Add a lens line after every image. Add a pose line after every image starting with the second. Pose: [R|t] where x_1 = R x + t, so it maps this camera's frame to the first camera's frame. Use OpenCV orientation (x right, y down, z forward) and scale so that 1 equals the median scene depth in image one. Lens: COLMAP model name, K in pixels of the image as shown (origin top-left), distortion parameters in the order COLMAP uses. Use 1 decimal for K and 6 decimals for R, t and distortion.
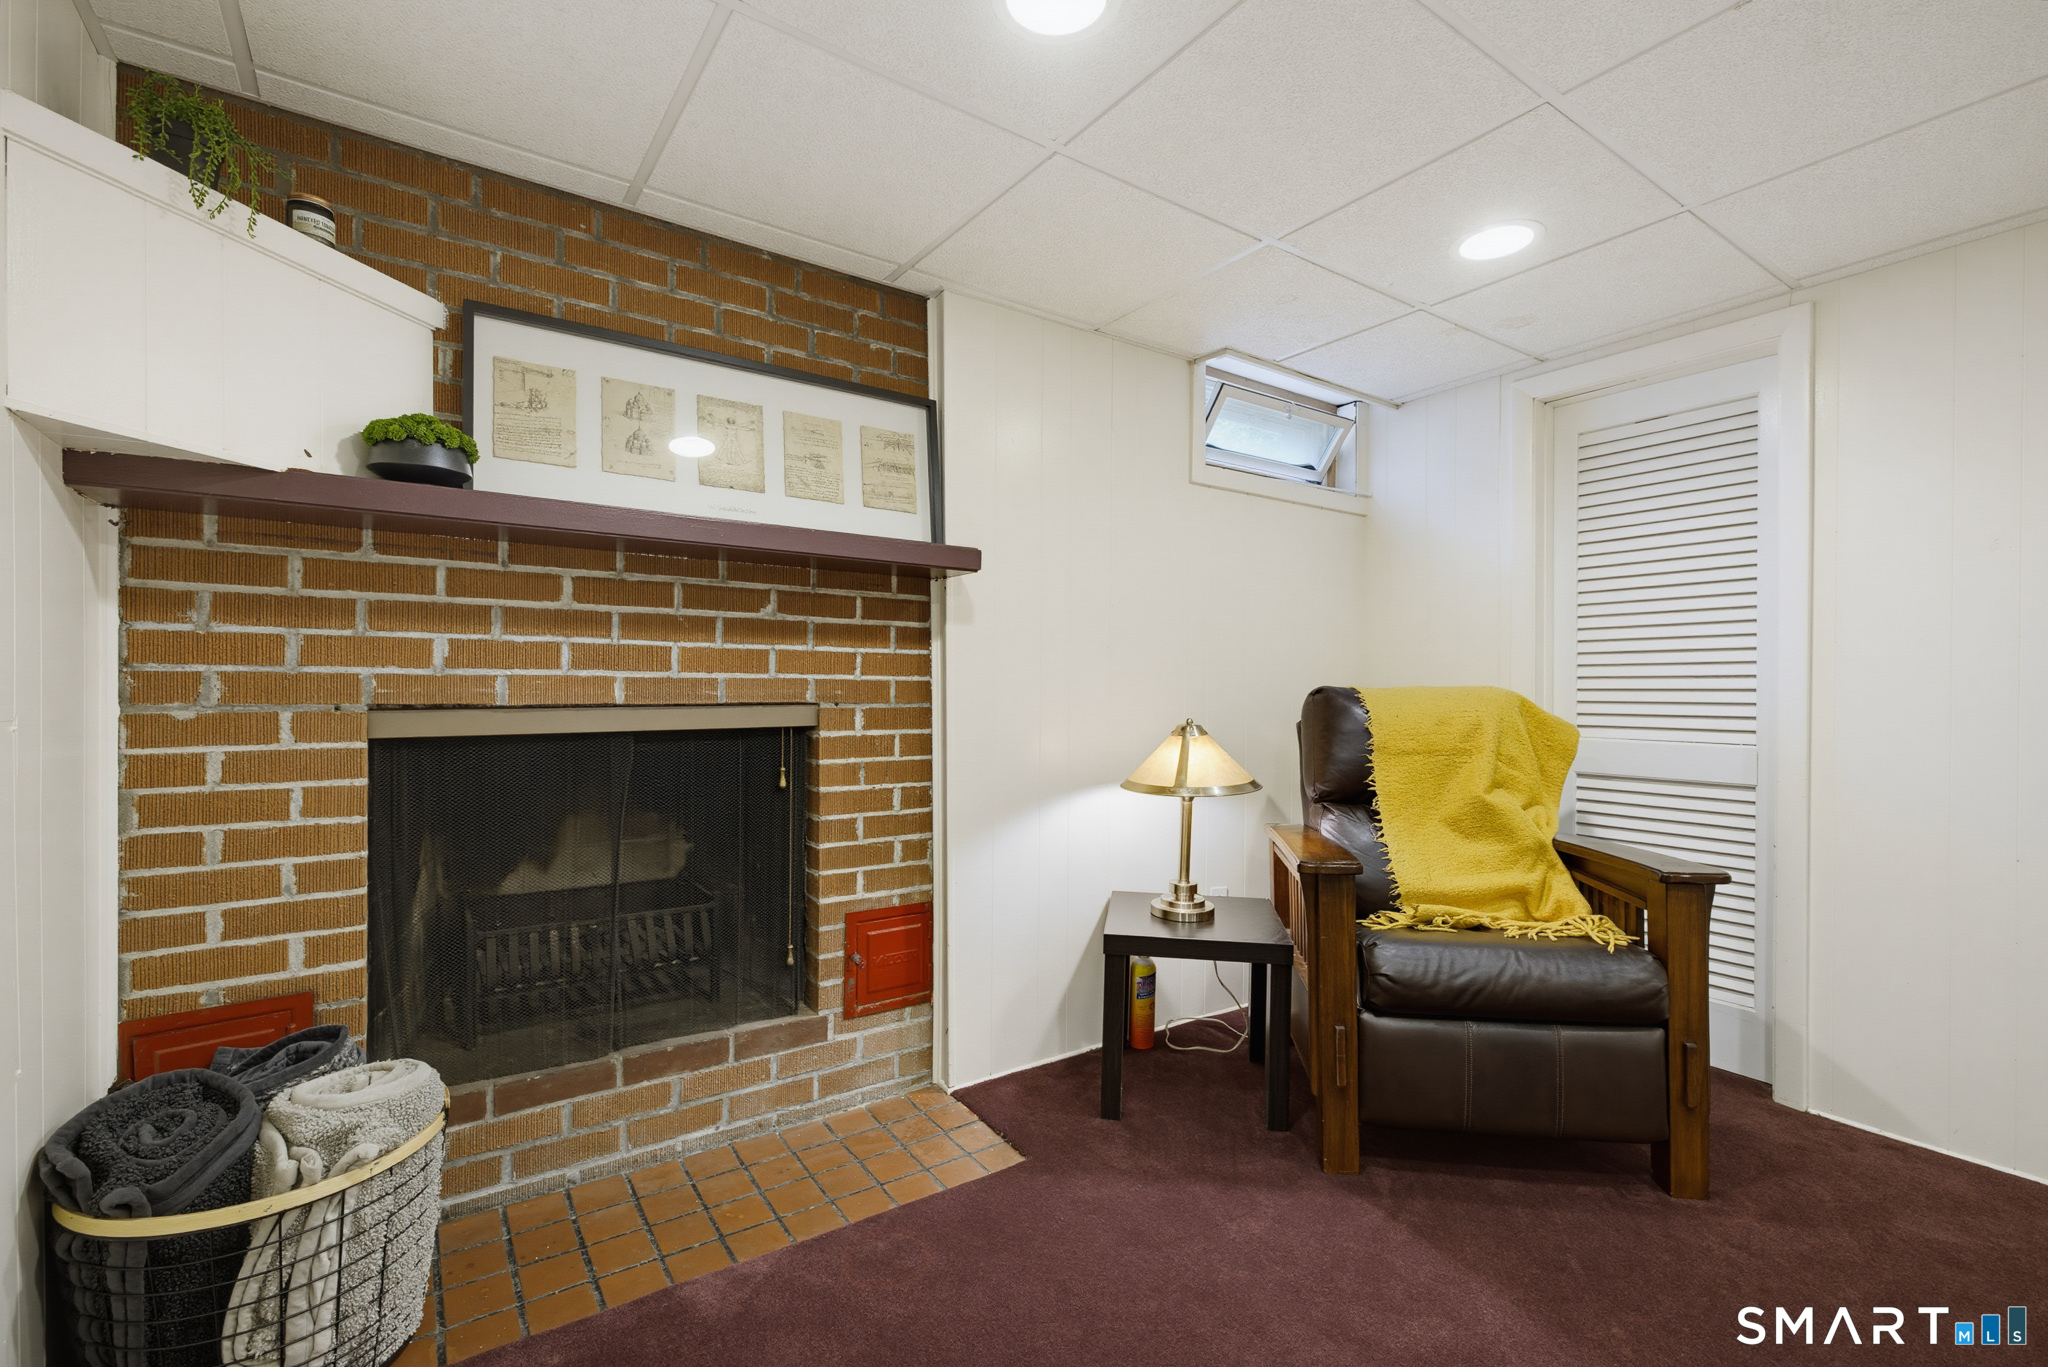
lens RADIAL K [[902.2, 0, 1024.0], [0, 902.2, 683.5], [0, 0, 1]] dist [0.000811, -0.000069]
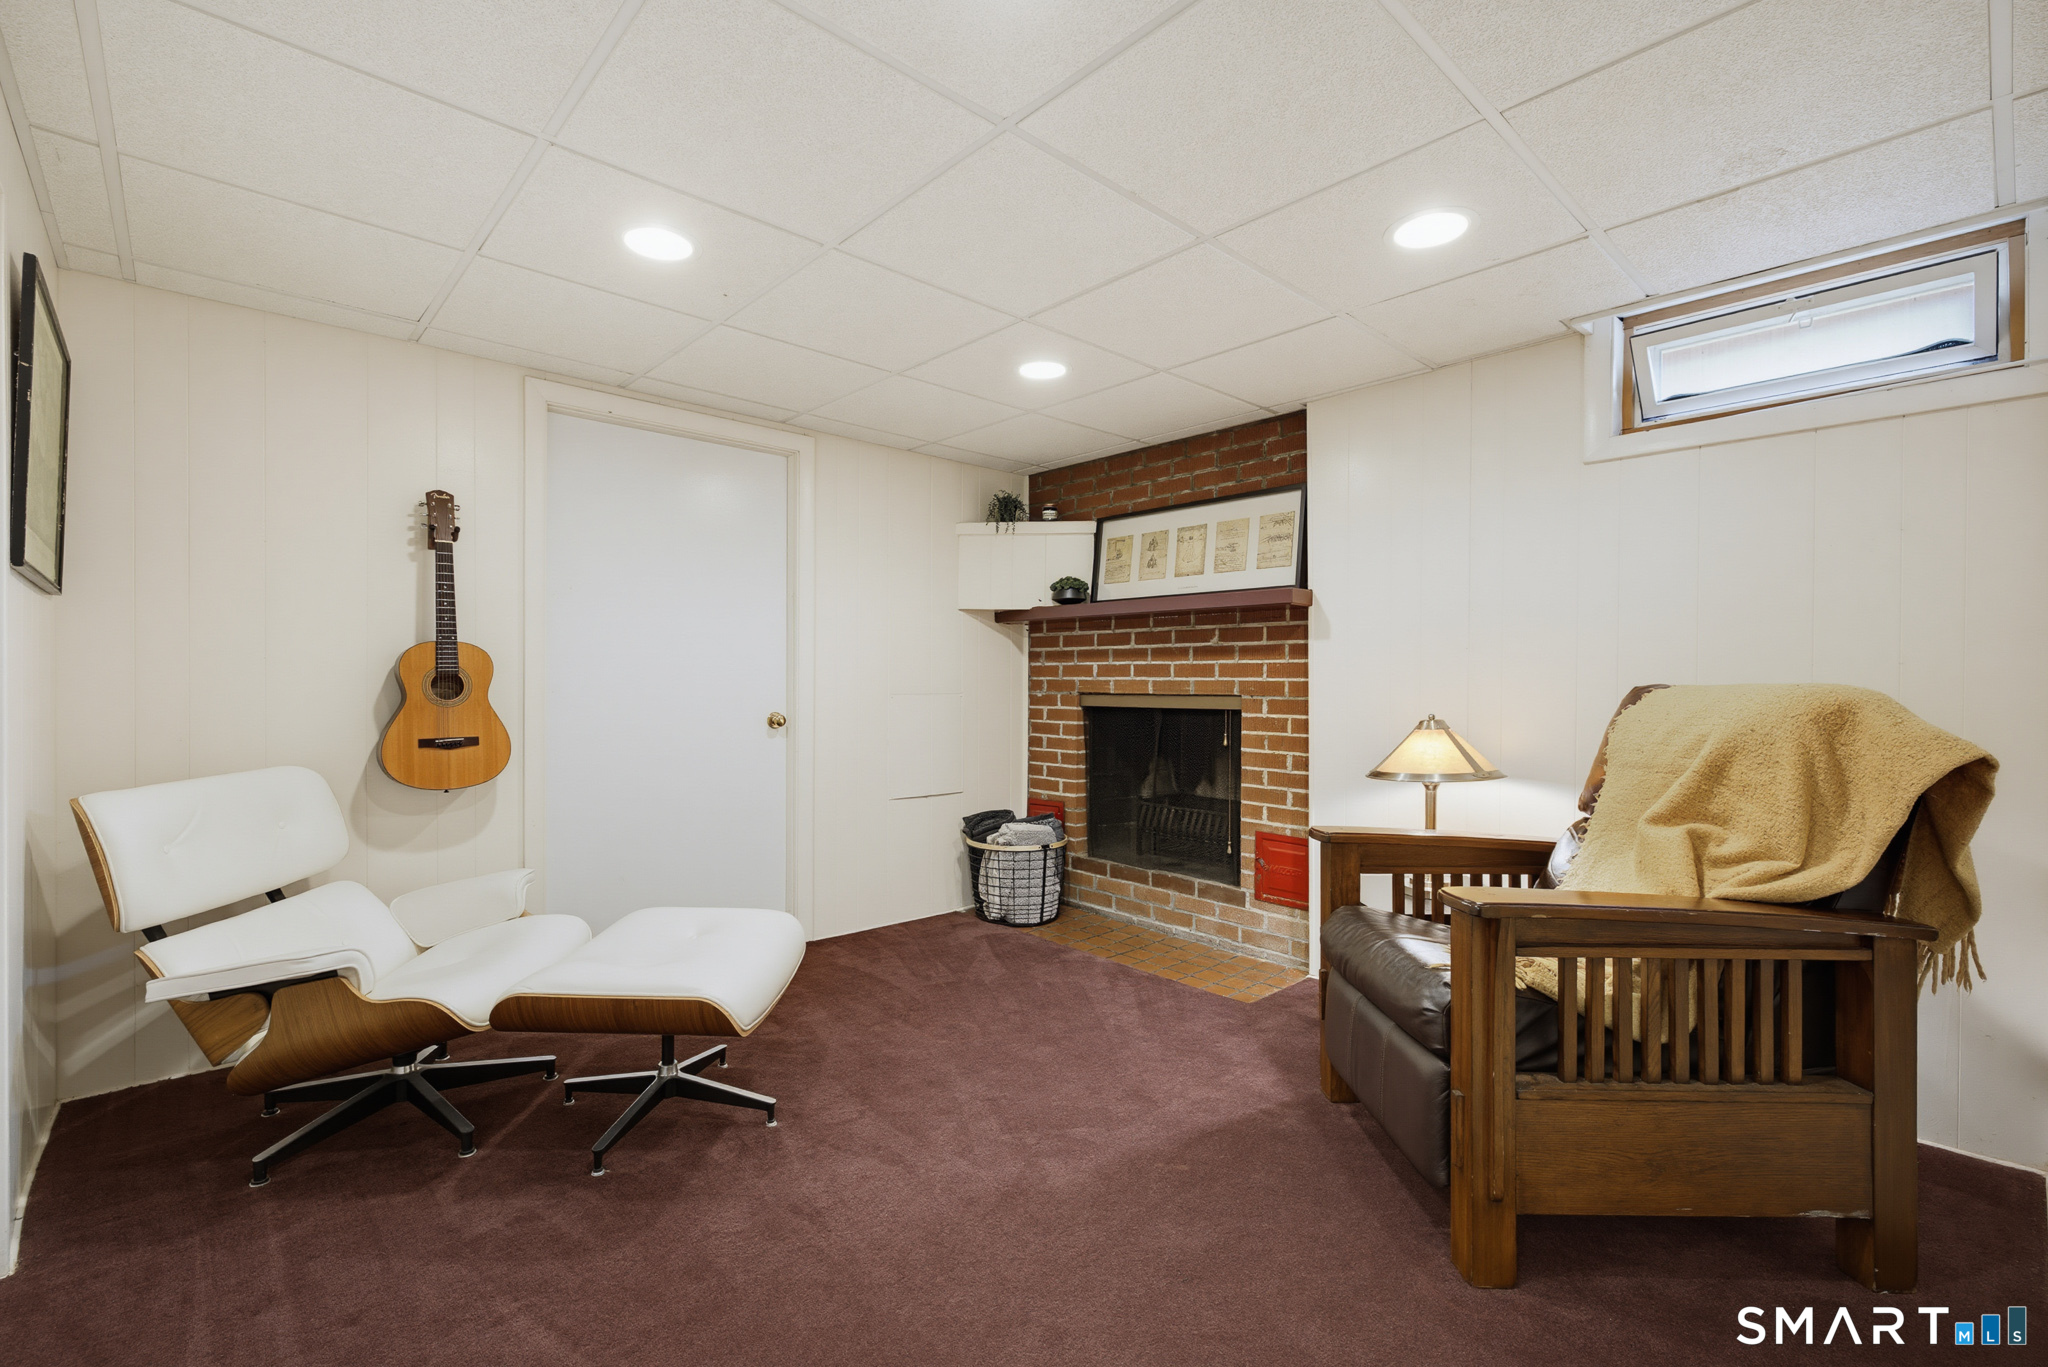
lens RADIAL K [[902.2, 0, 1024.0], [0, 902.2, 683.5], [0, 0, 1]] dist [0.000811, -0.000069]
pose [[0.128192, -0.007445, -0.991721, 1.327001], [-0.005800, 0.999949, -0.008257, 0.015898], [0.991732, 0.006811, 0.128142, 0.411778]]
